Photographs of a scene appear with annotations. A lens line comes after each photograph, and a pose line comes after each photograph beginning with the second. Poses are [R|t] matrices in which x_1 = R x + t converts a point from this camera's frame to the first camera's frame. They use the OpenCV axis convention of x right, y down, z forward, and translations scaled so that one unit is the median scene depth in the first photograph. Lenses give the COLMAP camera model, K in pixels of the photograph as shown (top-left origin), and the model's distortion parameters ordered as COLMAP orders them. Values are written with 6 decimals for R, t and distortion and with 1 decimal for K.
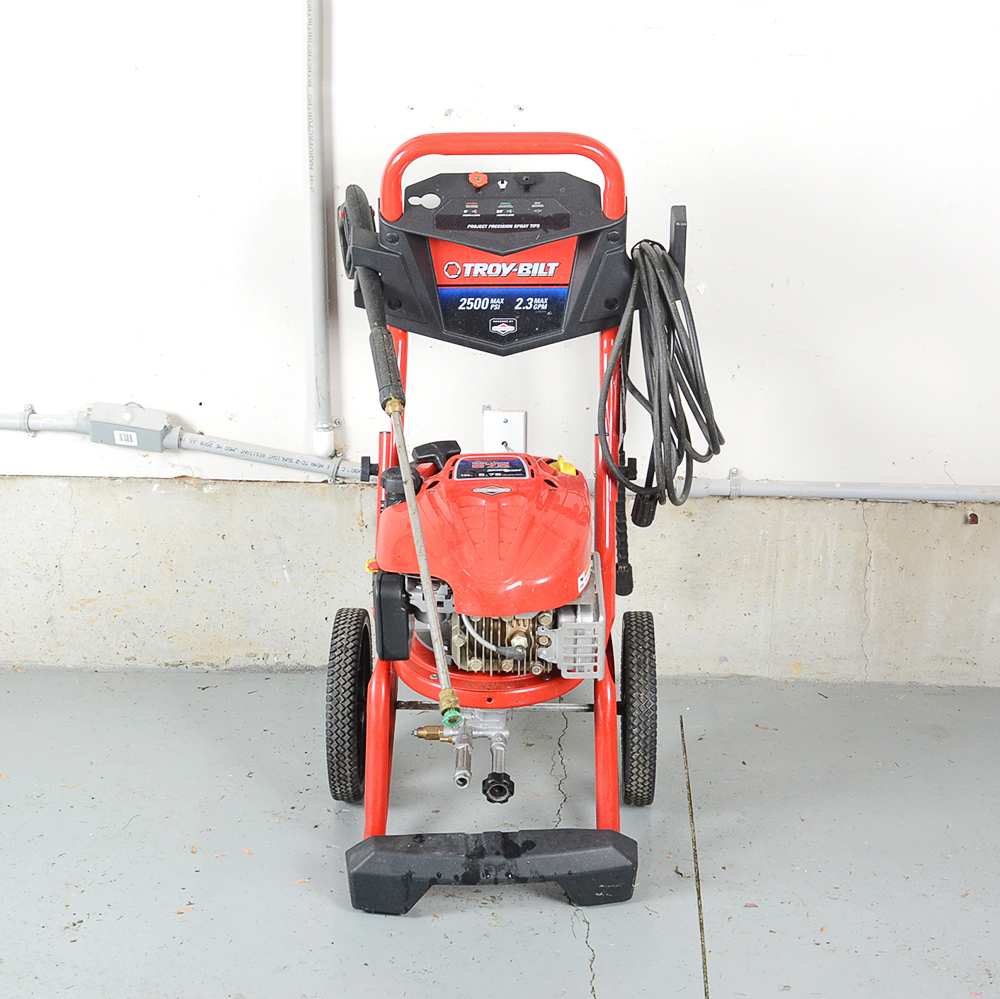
lens RADIAL K [[1962.4, 0, 500.0], [0, 1962.4, 499.5], [0, 0, 1]] dist [0.006788, -0.028506]
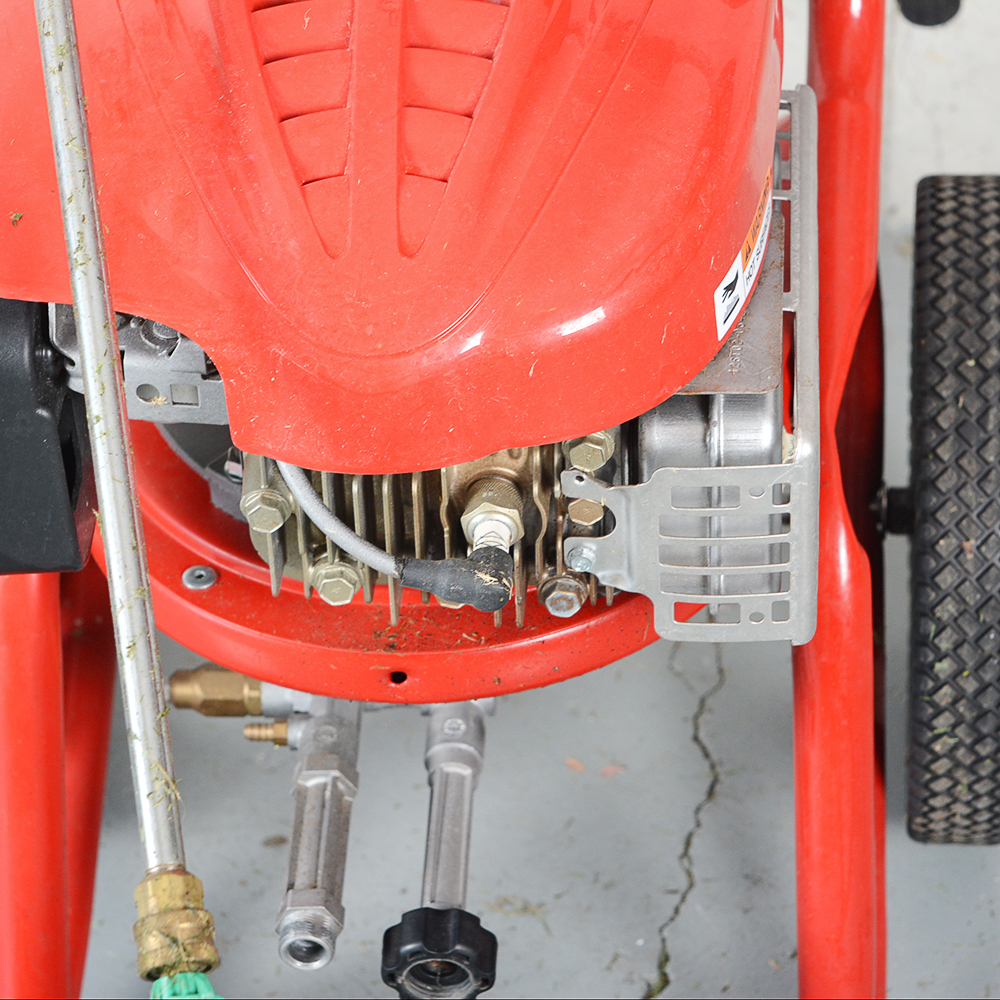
lens RADIAL K [[4454.5, 0, 500.0], [0, 4454.5, 500.0], [0, 0, 1]] dist [0.160702, -1.100879]
pose [[0.998672, 0.000965, -0.051512, 0.040532], [0.015340, 0.948907, 0.315182, -0.115513], [0.049184, -0.315554, 0.947632, 0.420184]]
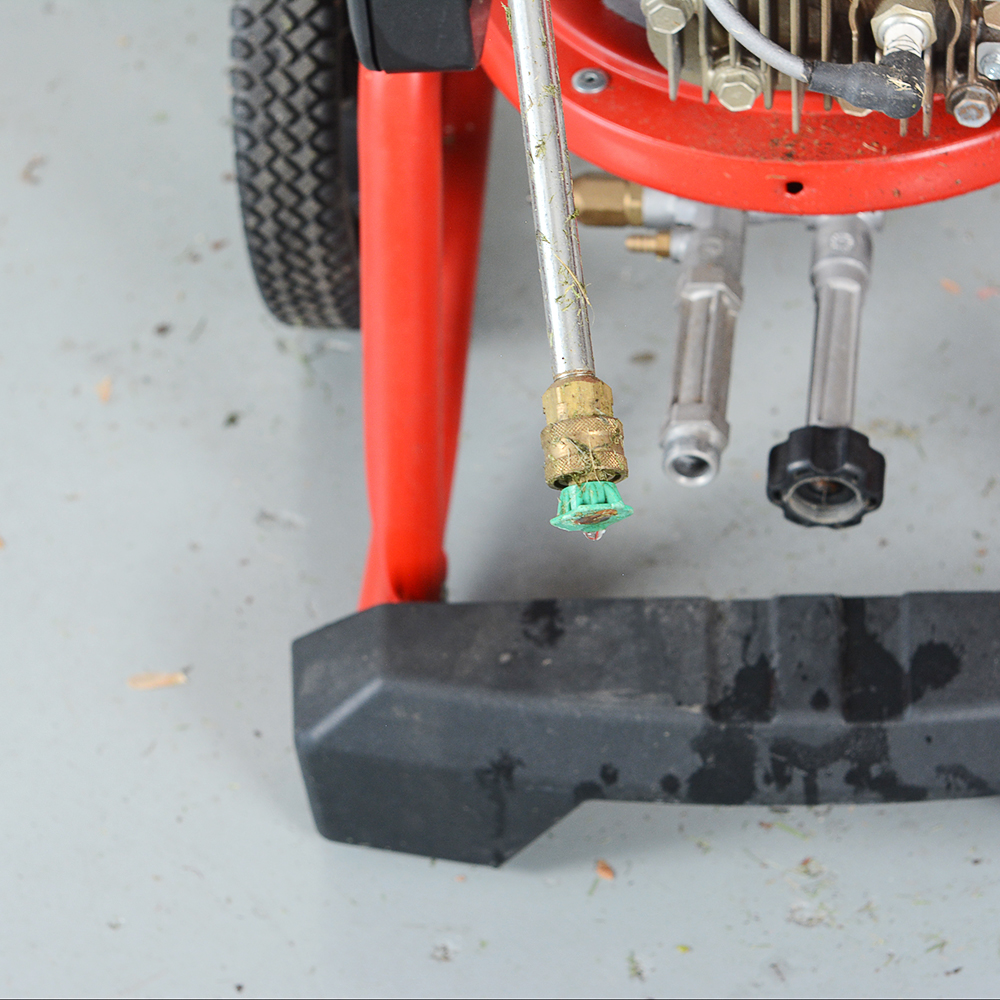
lens RADIAL K [[4454.5, 0, 500.0], [0, 4454.5, 500.0], [0, 0, 1]] dist [0.160702, -1.100879]
pose [[0.993293, 0.028484, -0.112059, 0.023738], [0.020215, 0.911470, 0.410870, -0.106351], [0.113842, -0.410380, 0.904781, 0.433520]]
